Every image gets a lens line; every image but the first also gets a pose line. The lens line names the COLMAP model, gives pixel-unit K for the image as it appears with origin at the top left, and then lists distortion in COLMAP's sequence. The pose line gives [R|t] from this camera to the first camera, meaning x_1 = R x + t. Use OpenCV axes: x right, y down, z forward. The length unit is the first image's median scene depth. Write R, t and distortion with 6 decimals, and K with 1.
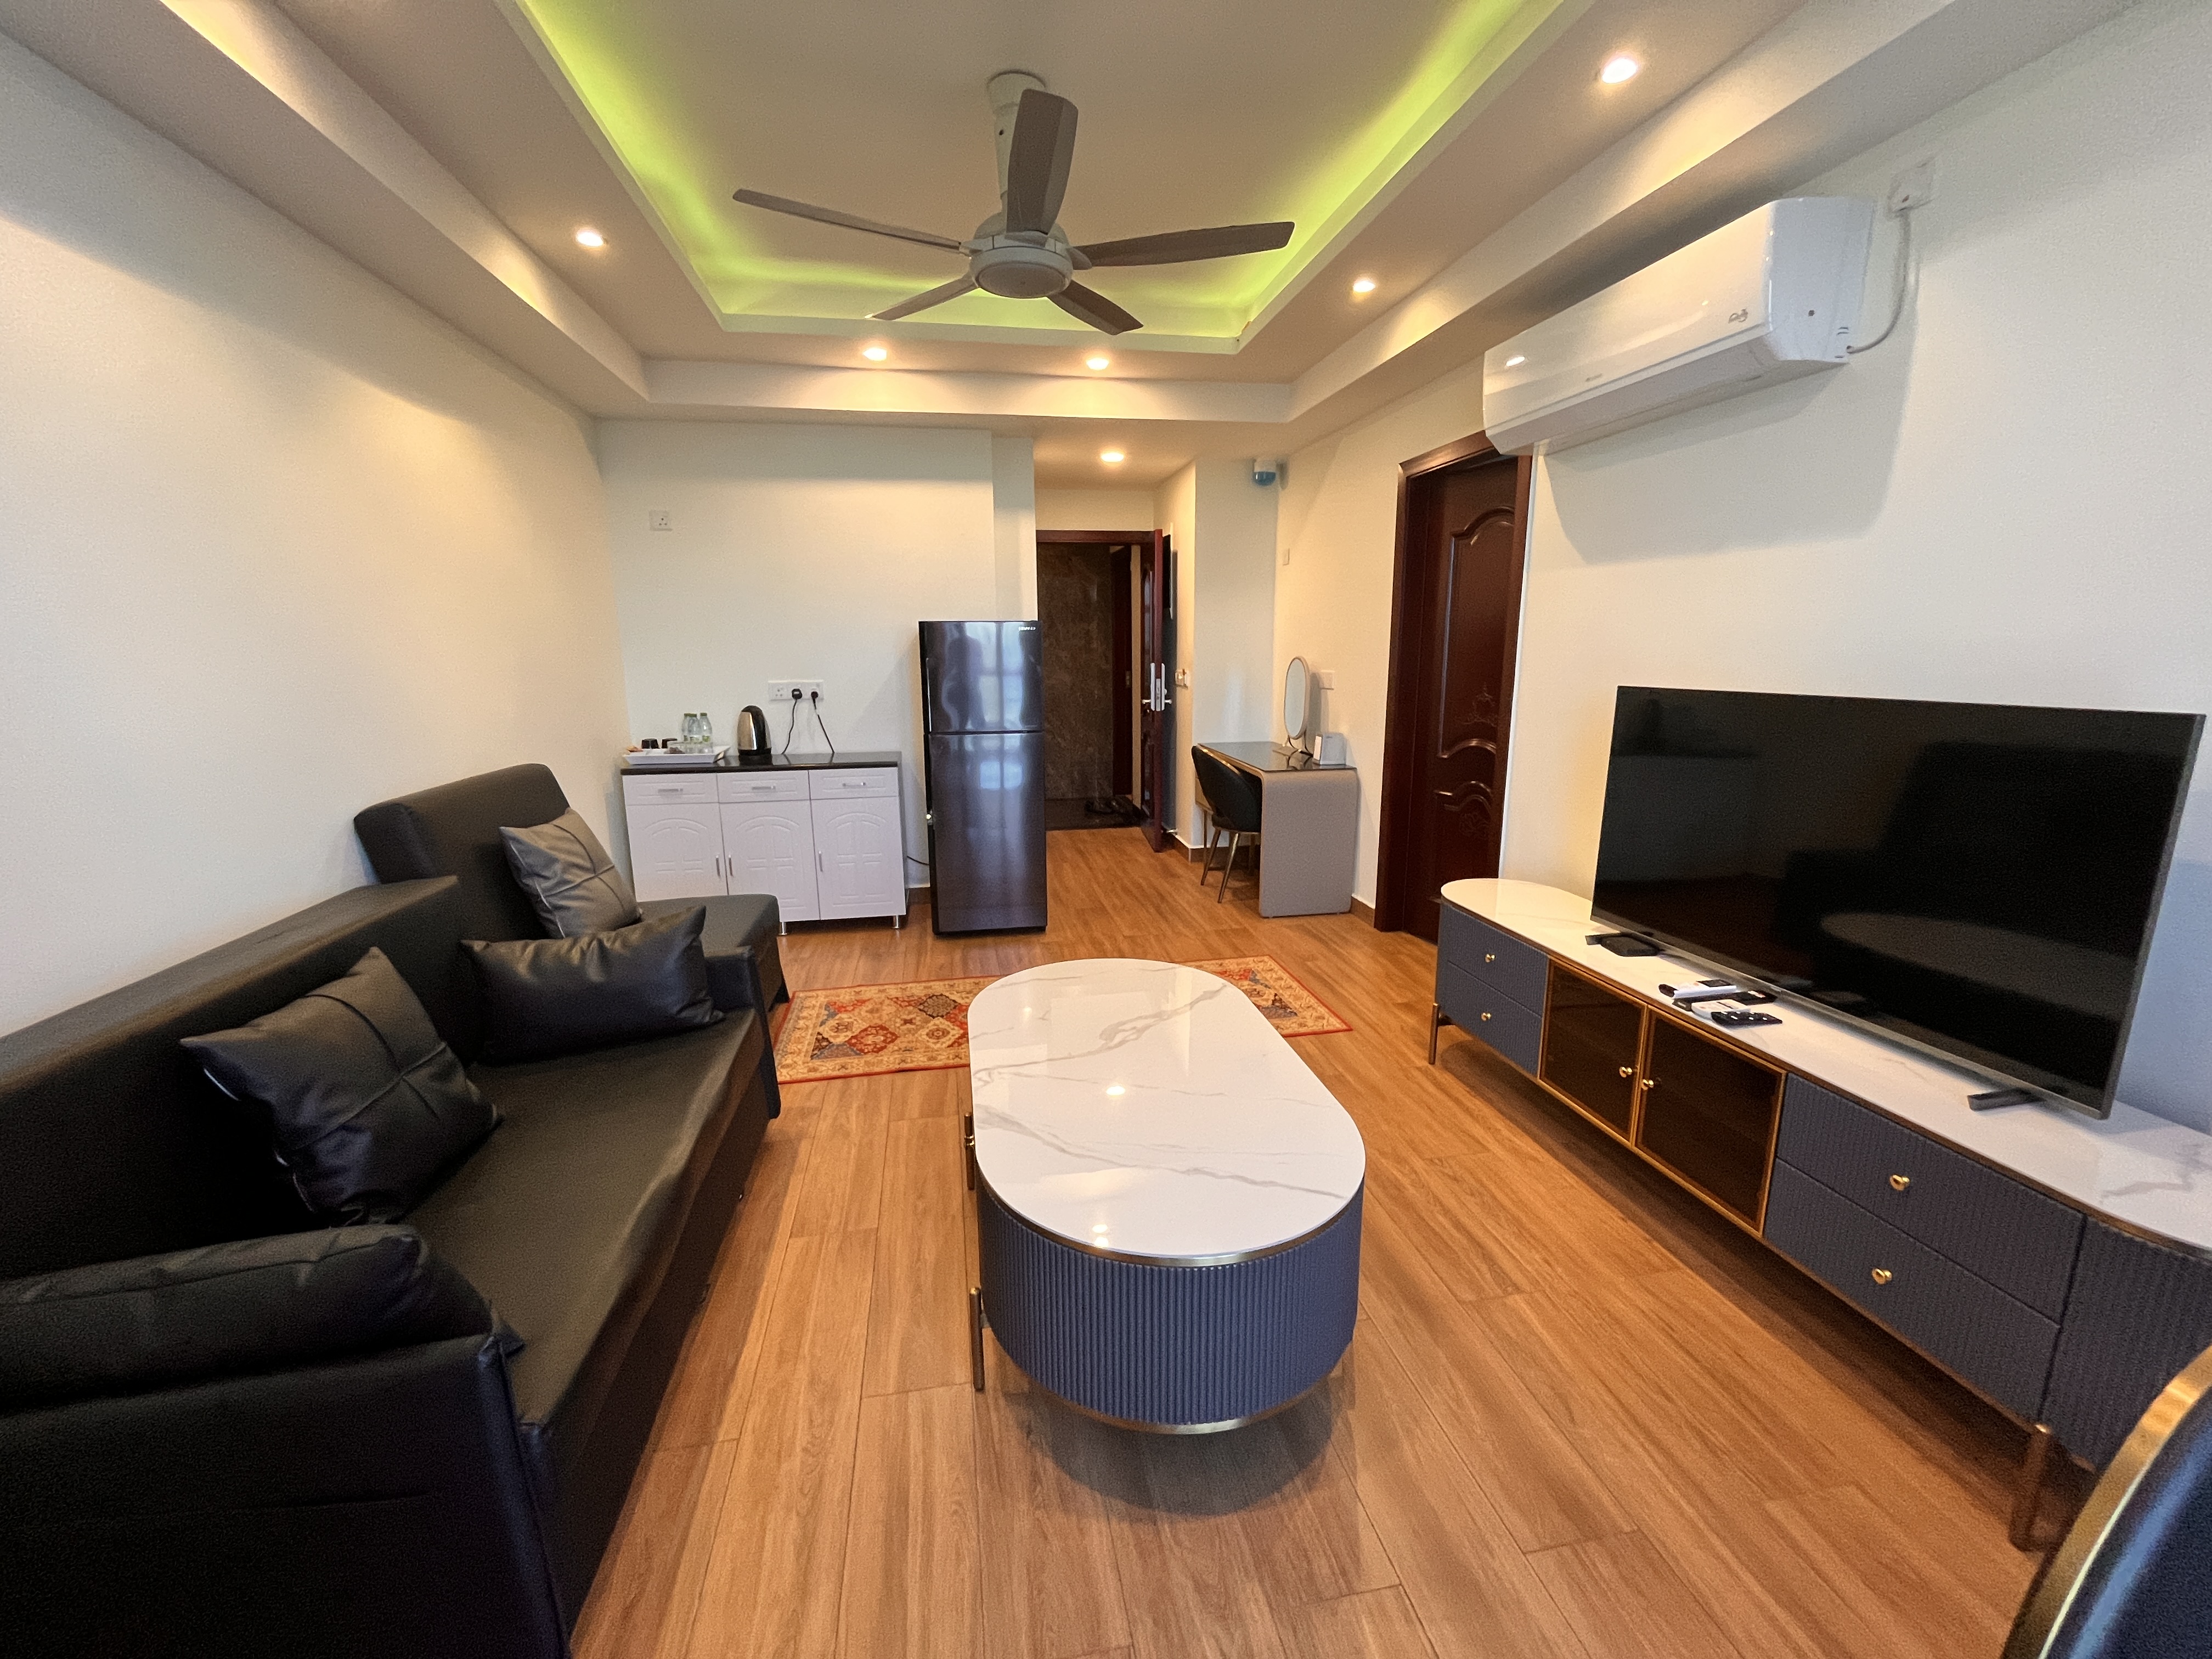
lens RADIAL K [[899.7, 0, 1102.2], [0, 899.7, 828.5], [0, 0, 1]] dist [-0.000890, -0.000453]
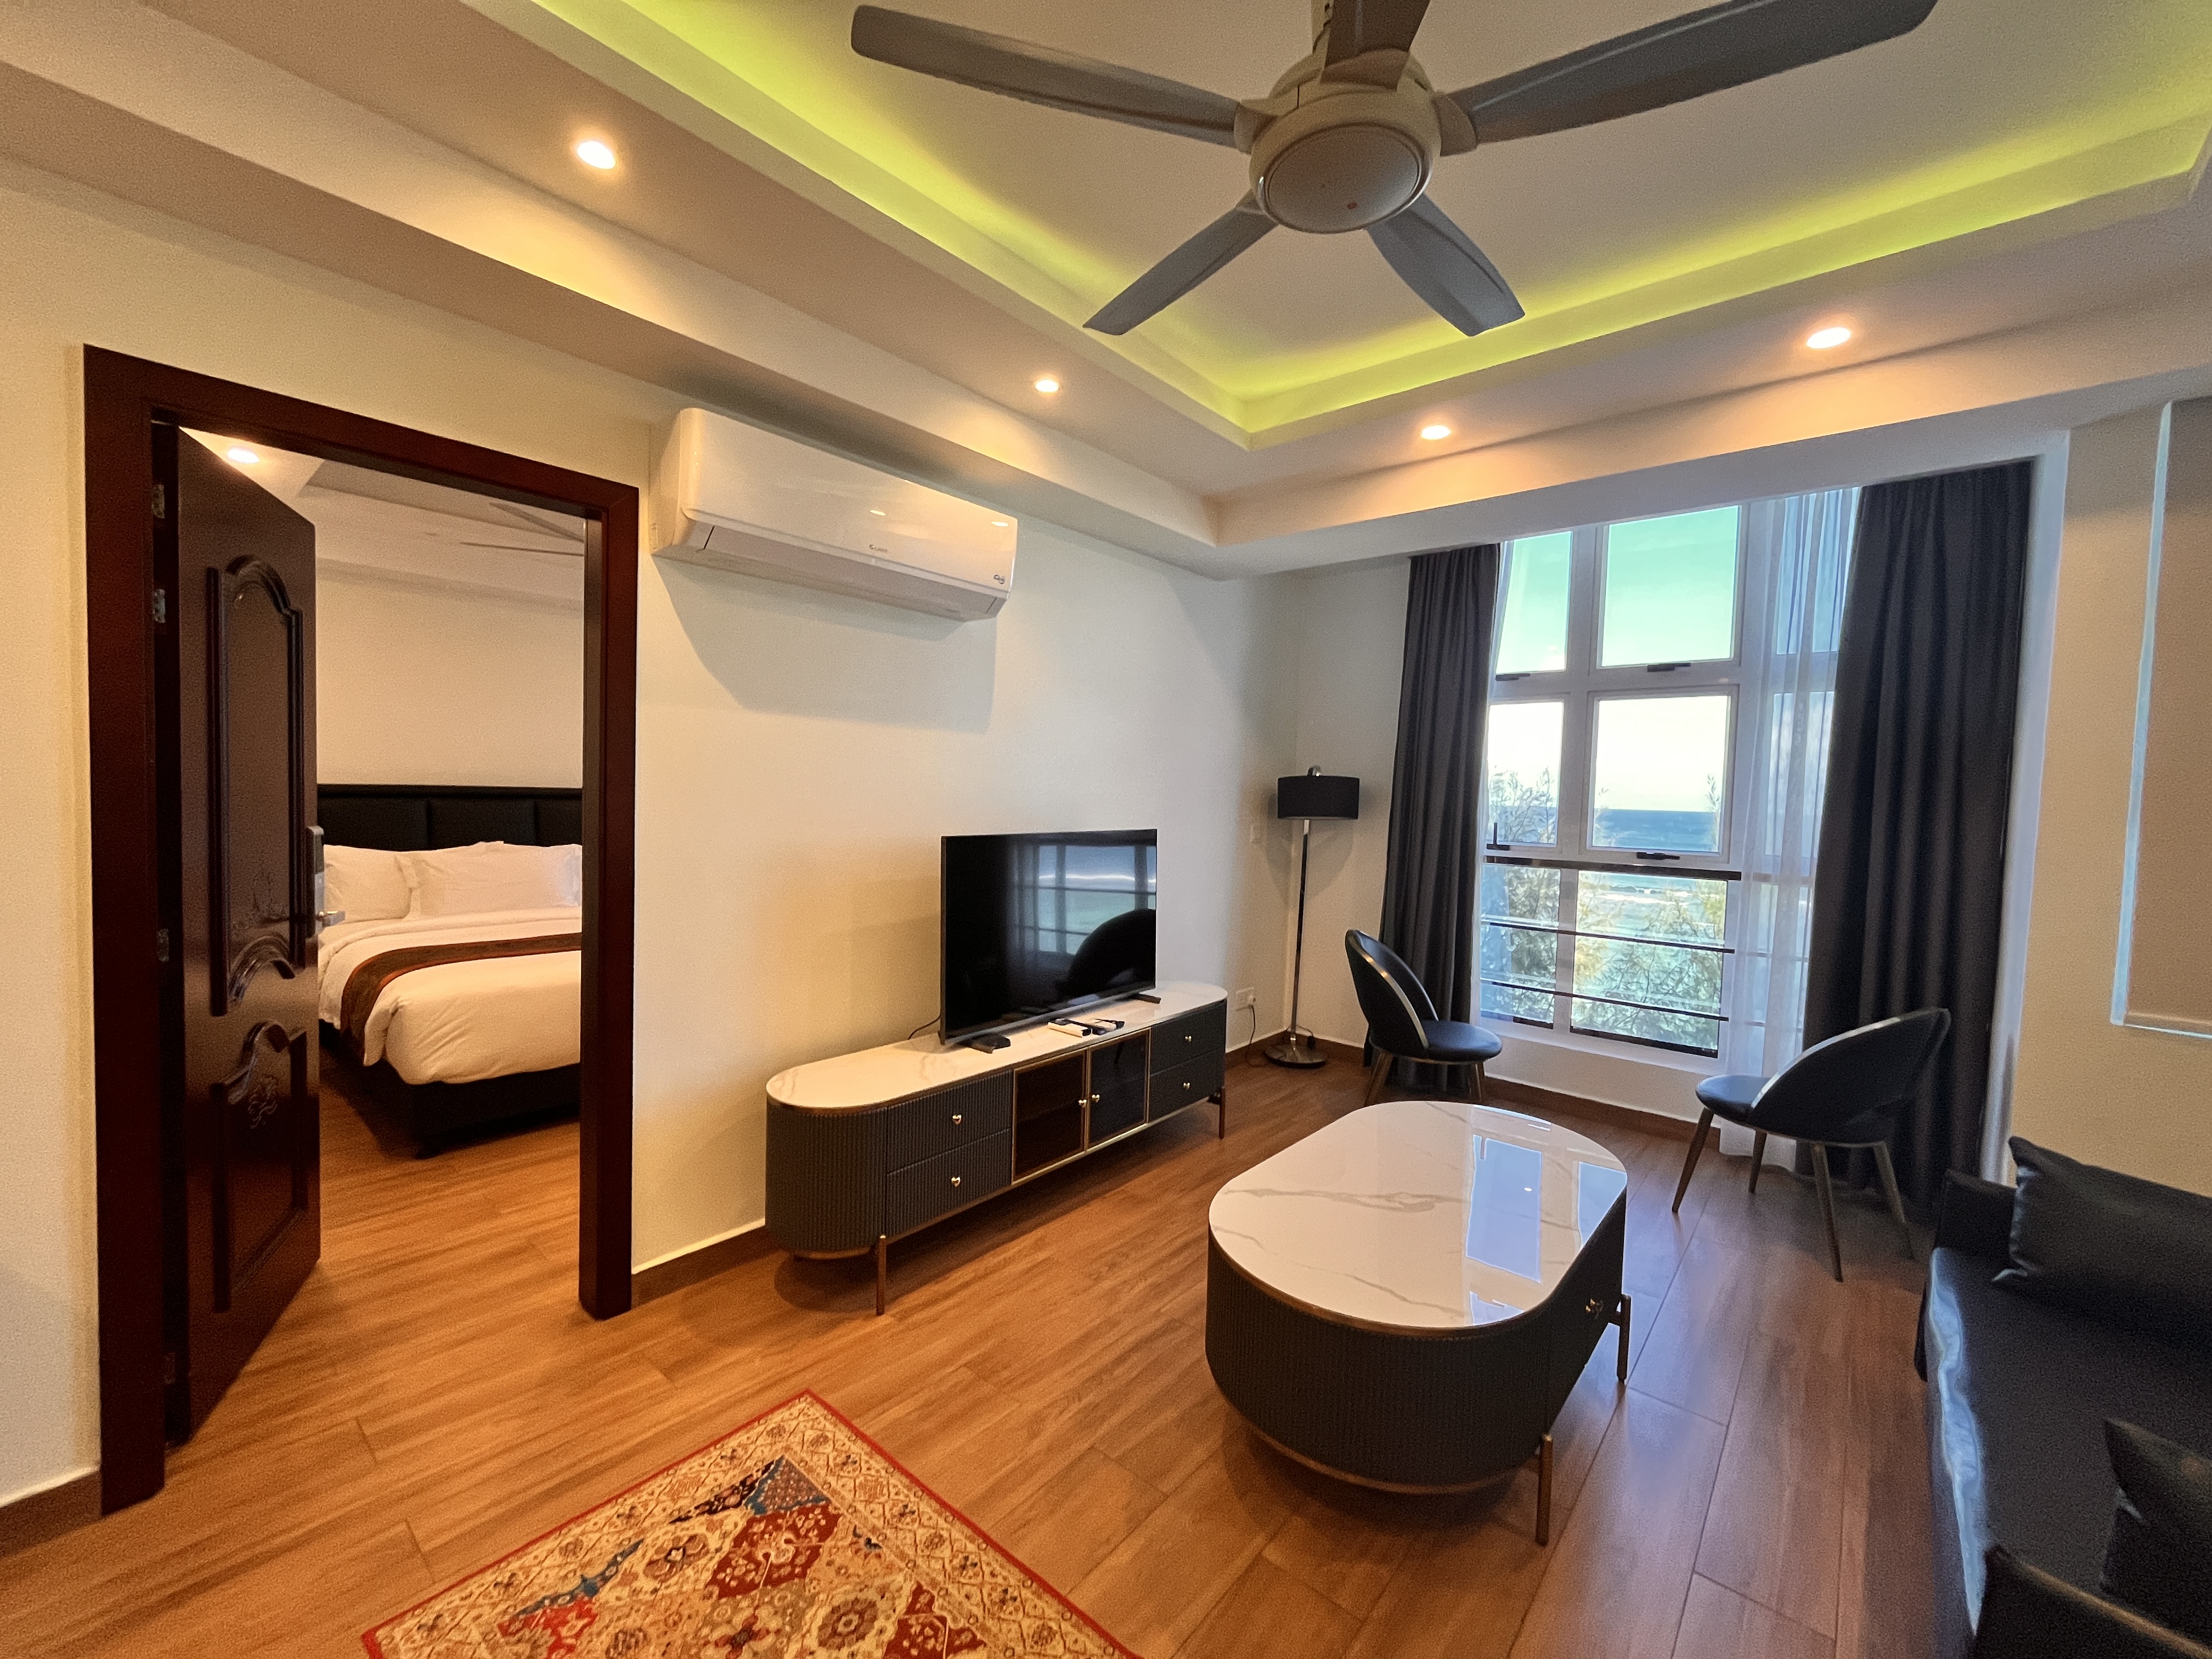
lens RADIAL K [[899.7, 0, 1102.2], [0, 899.7, 828.5], [0, 0, 1]] dist [-0.000890, -0.000453]
pose [[-0.627988, -0.040200, 0.777184, -0.300960], [0.135254, 0.977829, 0.159867, -0.217682], [-0.766379, 0.205512, -0.608627, 1.032912]]
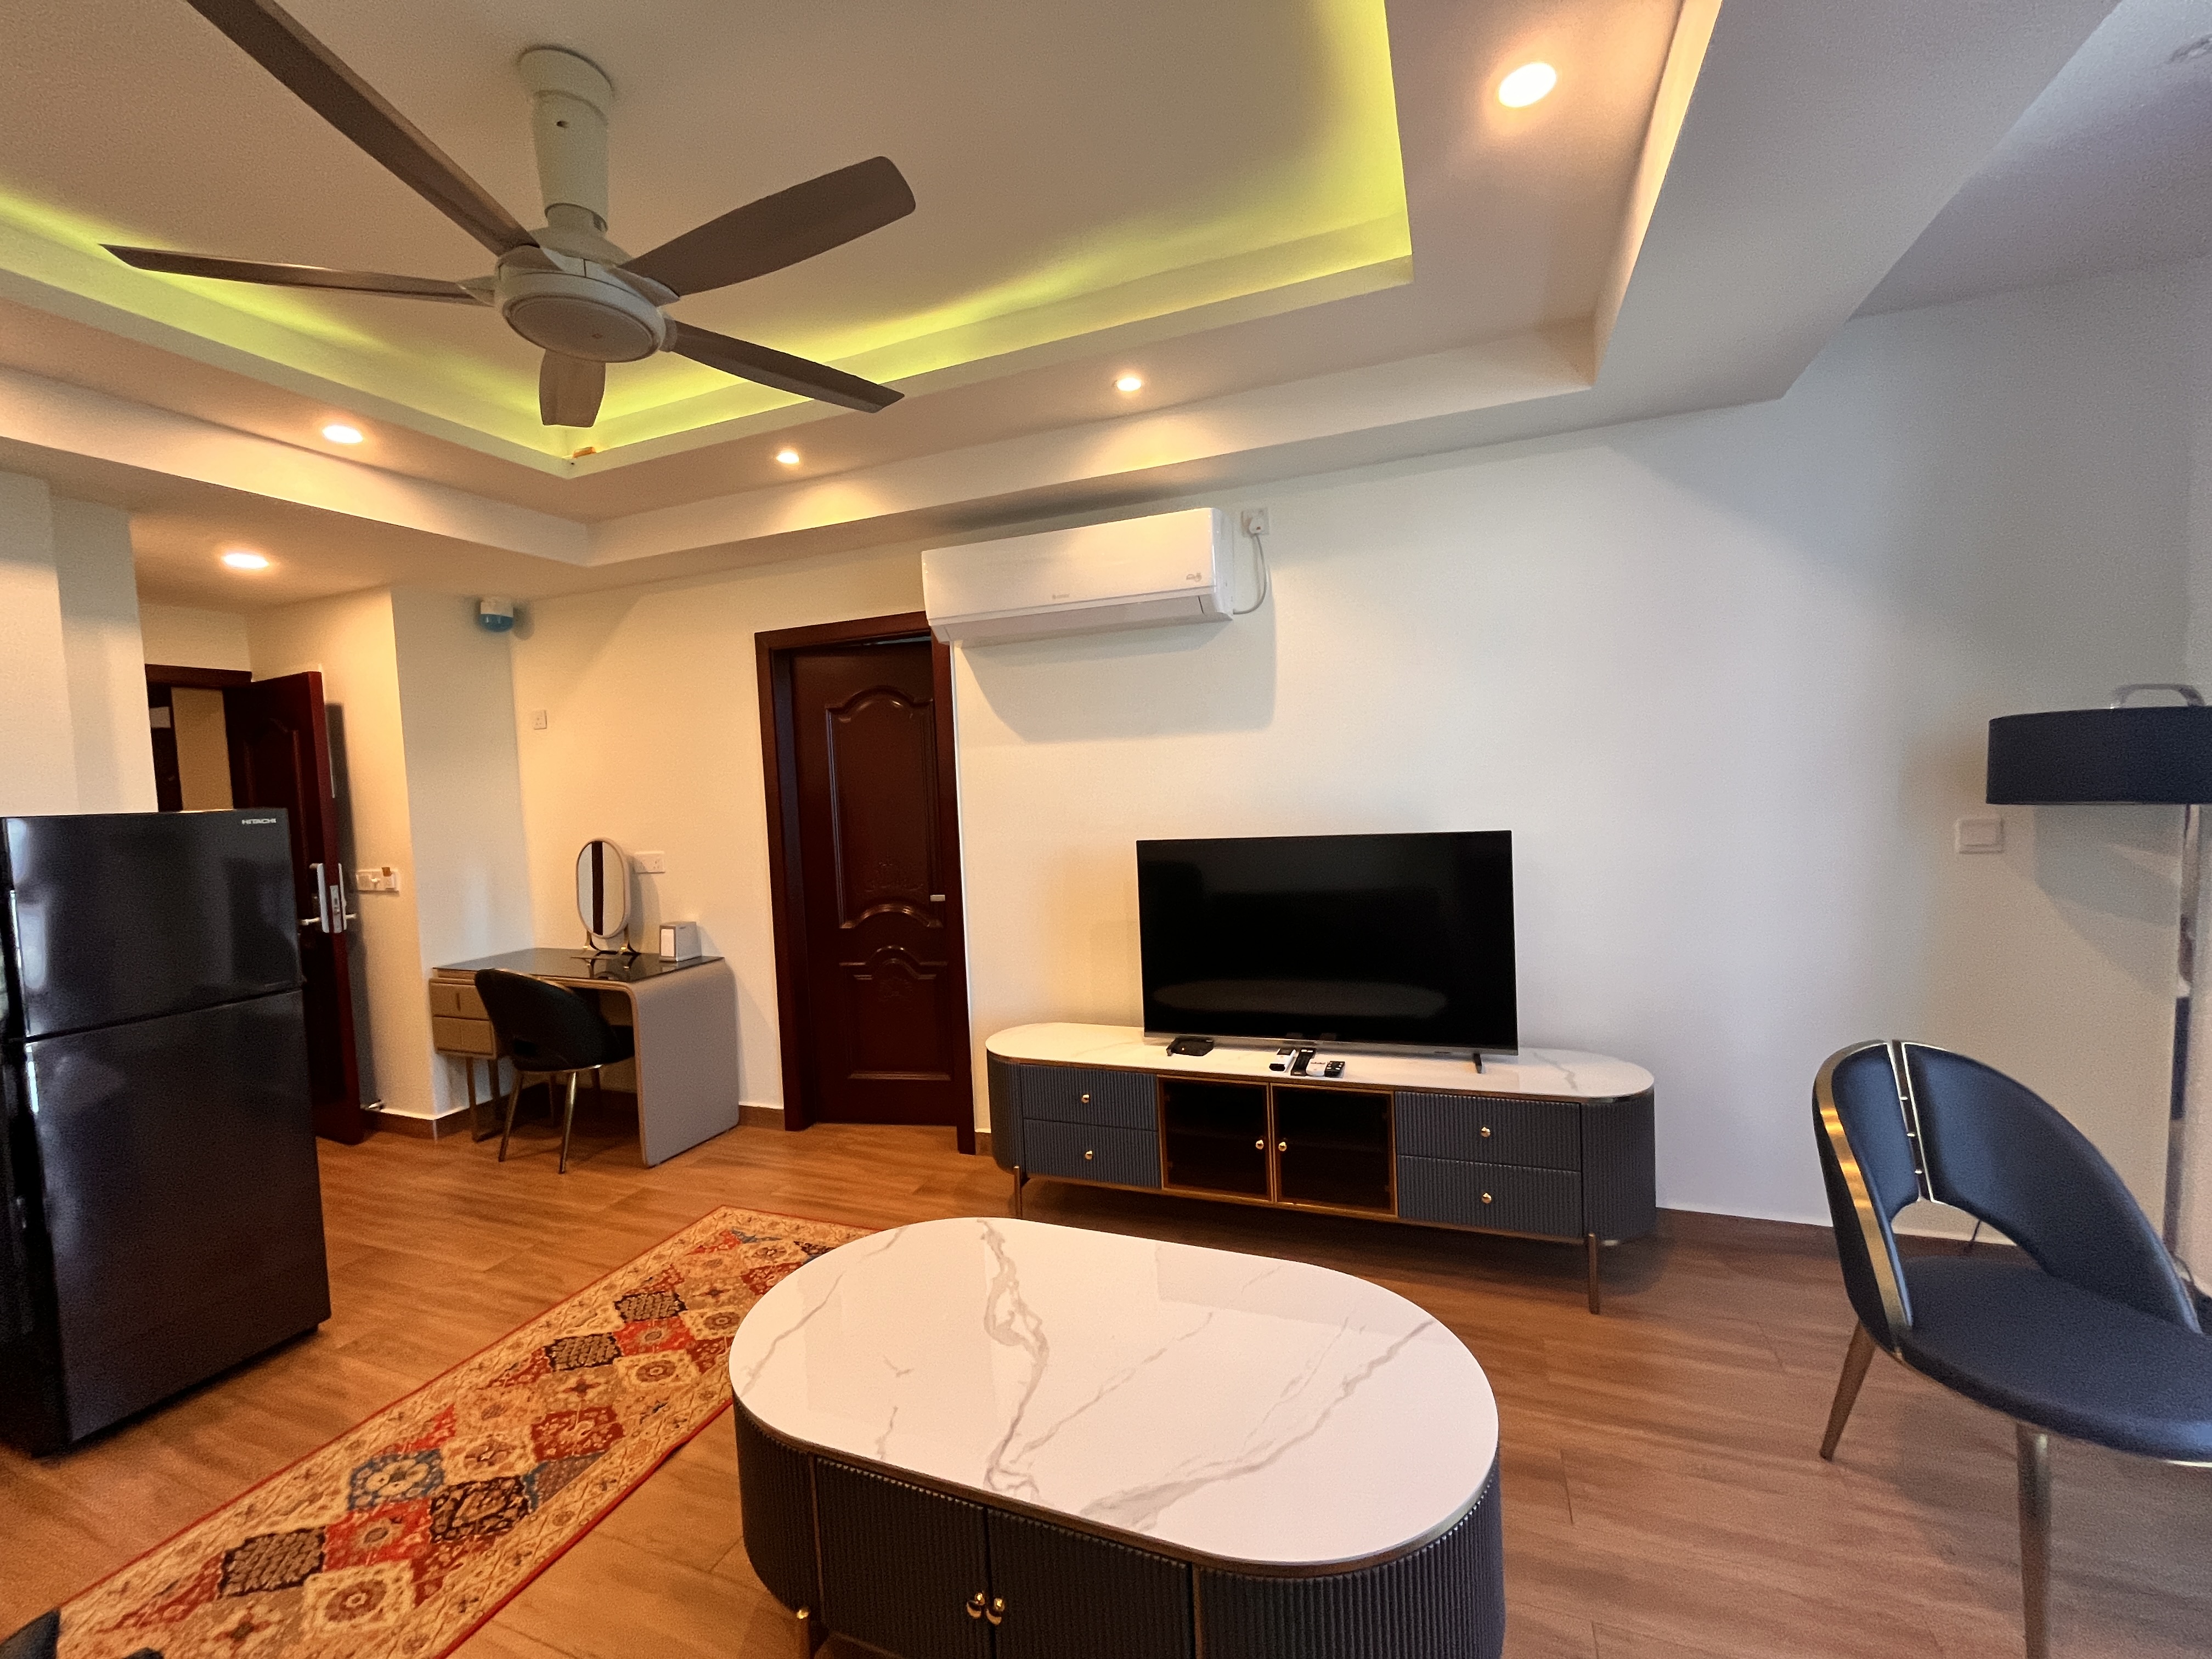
lens RADIAL K [[902.3, 0, 1098.6], [0, 902.3, 826.8], [0, 0, 1]] dist [-0.000764, -0.000353]
pose [[0.527745, -0.055279, 0.847602, -0.331840], [0.209529, 0.975515, -0.066838, -0.070273], [-0.823154, 0.212871, 0.526406, 0.260734]]
